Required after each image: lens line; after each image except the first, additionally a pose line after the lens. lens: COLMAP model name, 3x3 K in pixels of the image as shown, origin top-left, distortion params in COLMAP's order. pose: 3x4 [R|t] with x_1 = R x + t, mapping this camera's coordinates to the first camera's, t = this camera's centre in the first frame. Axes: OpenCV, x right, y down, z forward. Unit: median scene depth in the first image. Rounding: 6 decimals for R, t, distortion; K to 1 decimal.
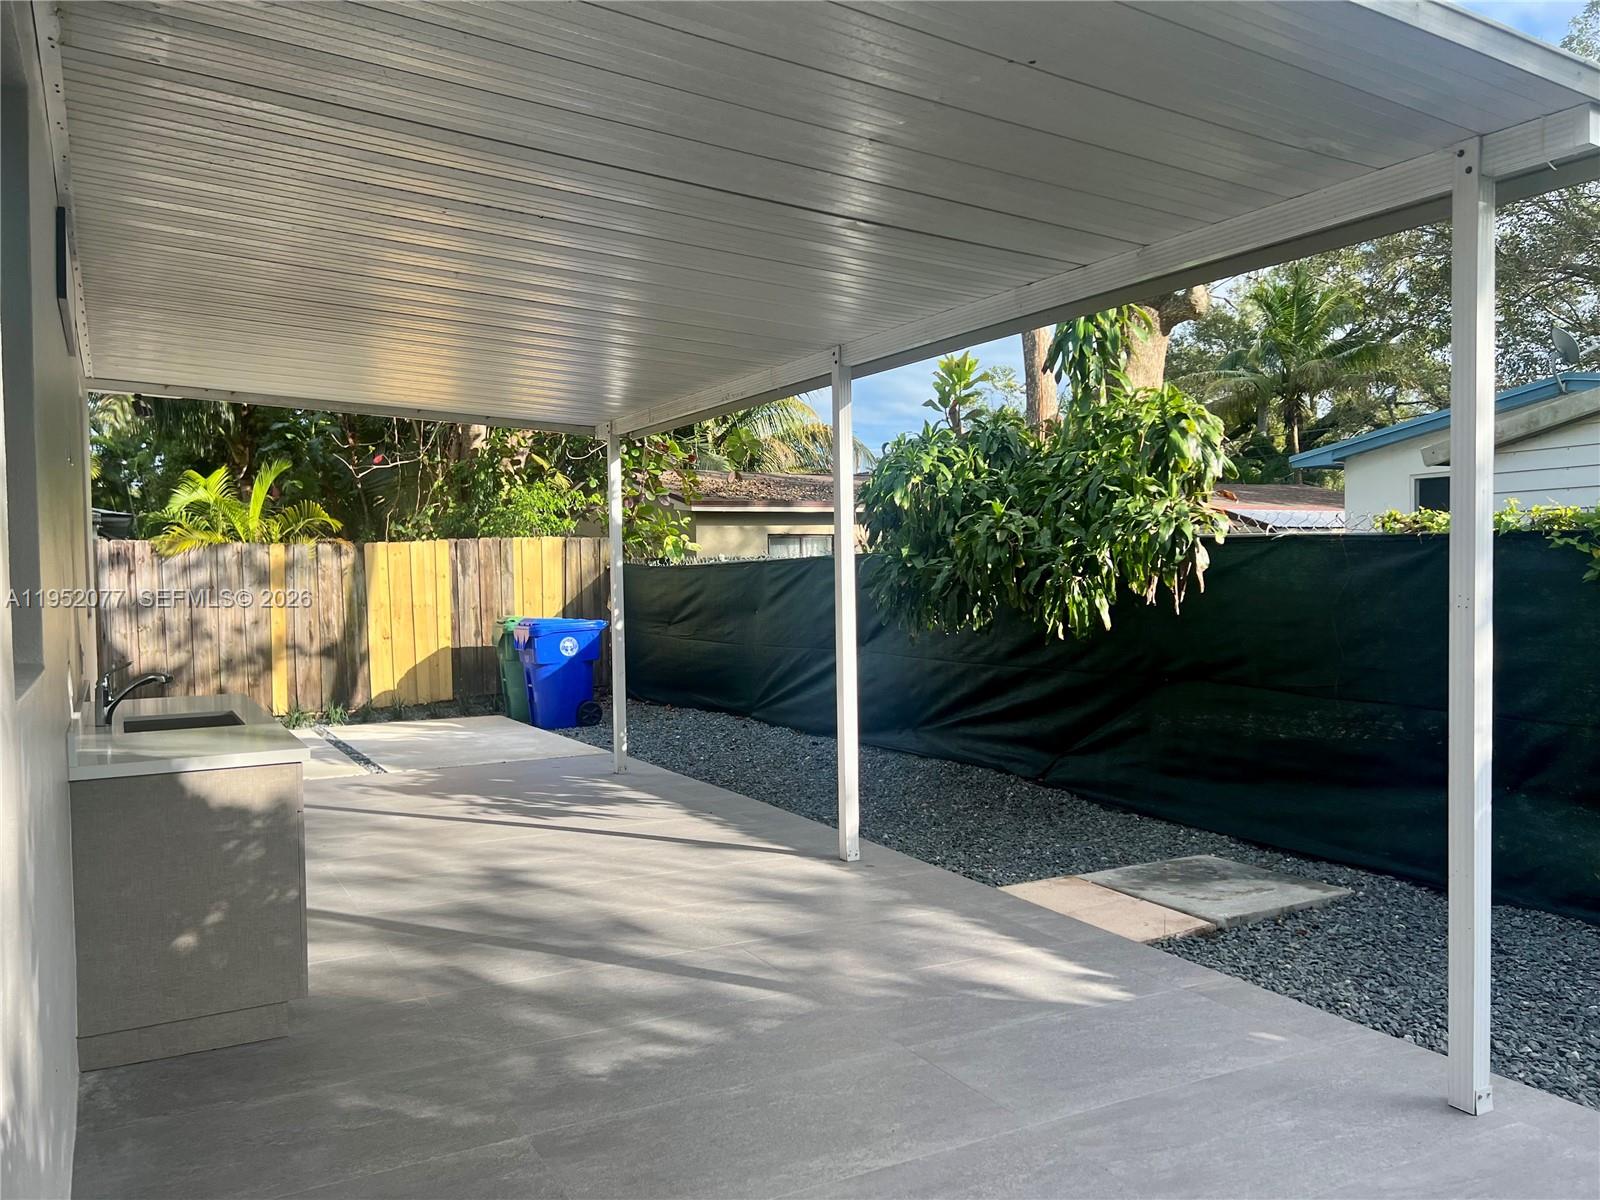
lens RADIAL K [[1197.0, 0, 816.9], [0, 1197.0, 601.5], [0, 0, 1]] dist [0.074127, -0.086860]
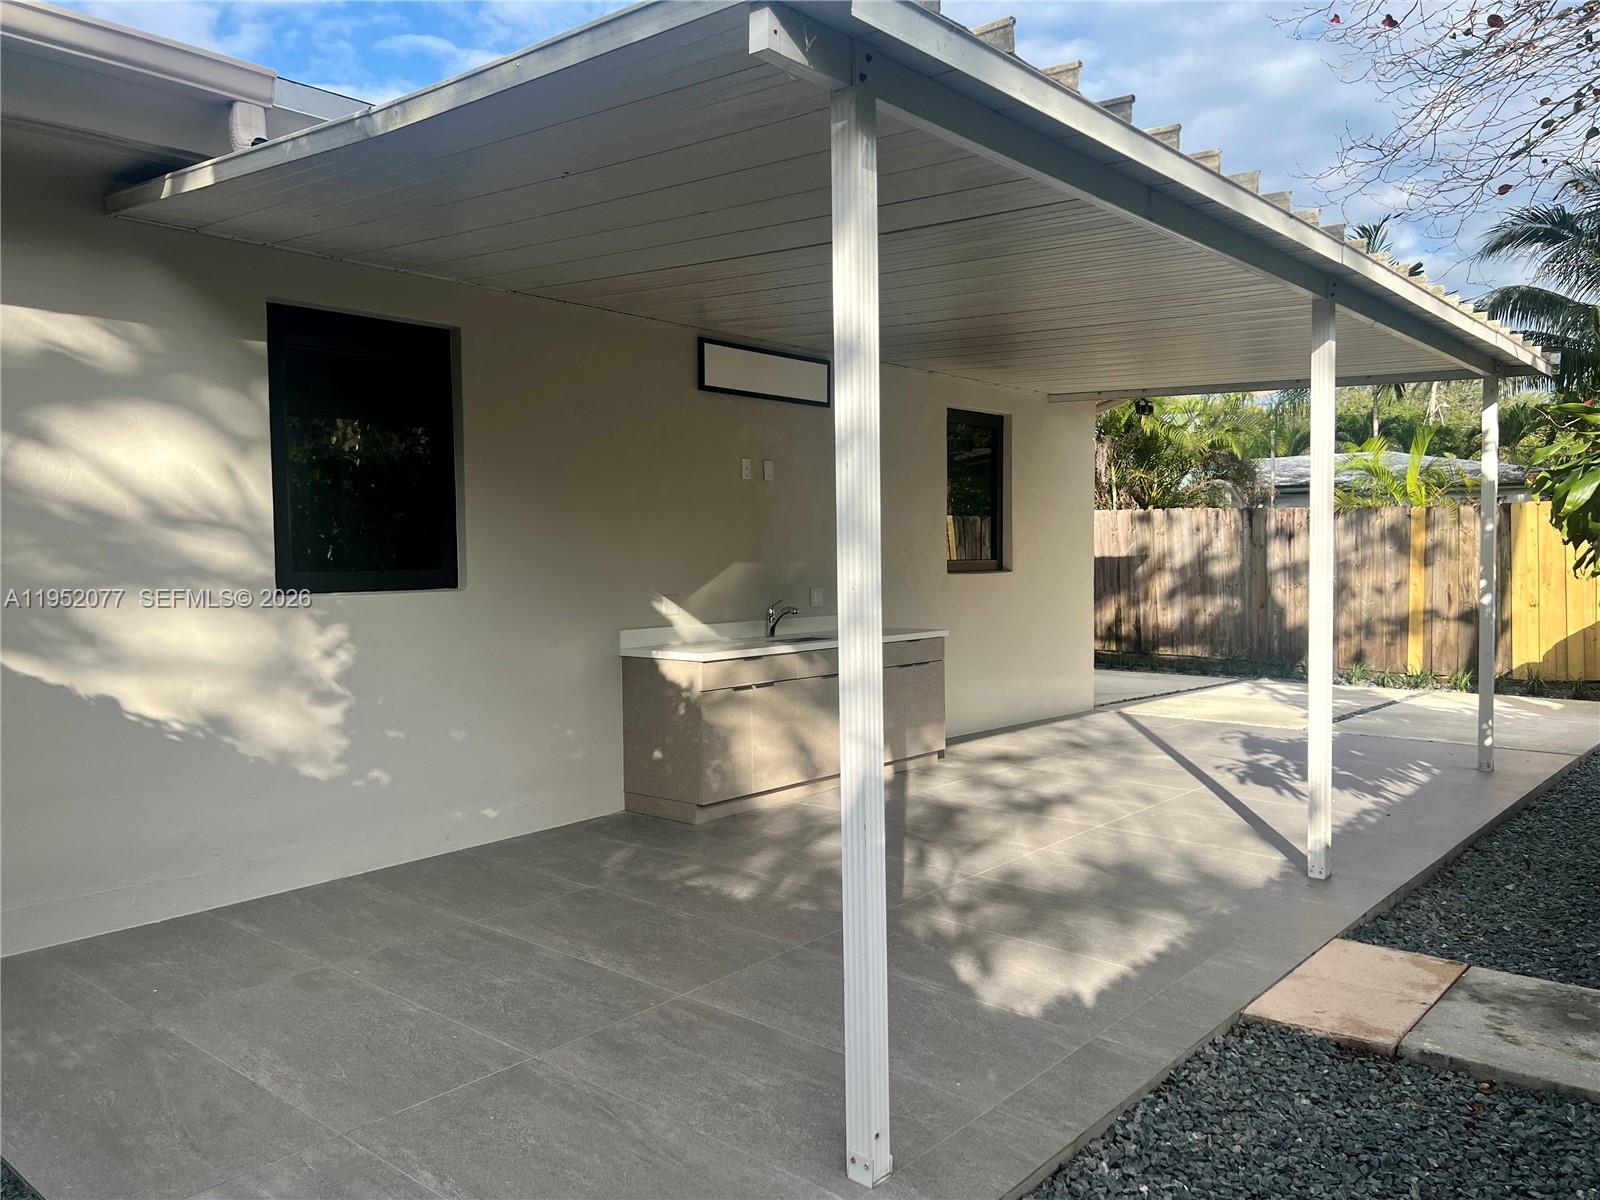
lens RADIAL K [[1197.0, 0, 810.1], [0, 1197.0, 606.6], [0, 0, 1]] dist [0.074127, -0.086860]
pose [[0.348709, 0.053724, -0.935690, 0.755146], [-0.015946, 0.998551, 0.051390, -0.018567], [0.937095, -0.003000, 0.349061, 0.381433]]
